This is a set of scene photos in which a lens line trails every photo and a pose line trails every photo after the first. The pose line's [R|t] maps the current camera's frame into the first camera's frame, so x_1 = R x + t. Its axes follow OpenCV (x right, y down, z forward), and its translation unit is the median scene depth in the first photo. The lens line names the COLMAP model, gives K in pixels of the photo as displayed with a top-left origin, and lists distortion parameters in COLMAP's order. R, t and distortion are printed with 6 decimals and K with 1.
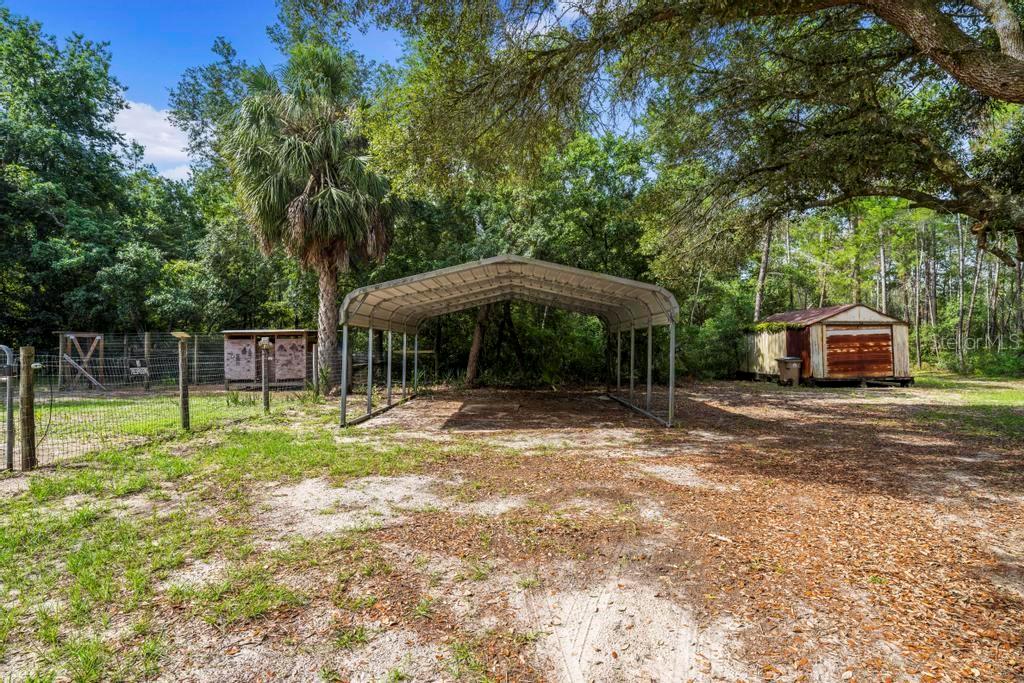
lens RADIAL K [[529.4, 0, 512.8], [0, 529.4, 336.8], [0, 0, 1]] dist [0.000198, 0.000783]
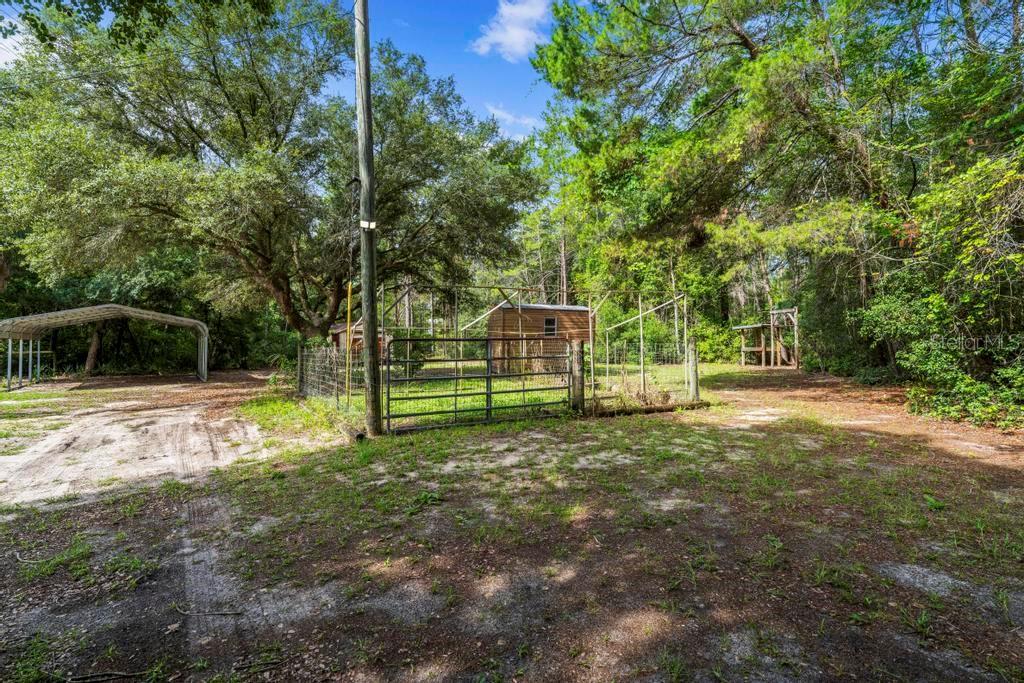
lens RADIAL K [[500.7, 0, 512.1], [0, 500.7, 336.1], [0, 0, 1]] dist [0.000158, 0.000065]
pose [[0.814253, 0.004309, 0.580494, 0.062527], [-0.005532, 0.999985, 0.000337, -0.017946], [-0.580483, -0.003486, 0.814265, -0.738395]]
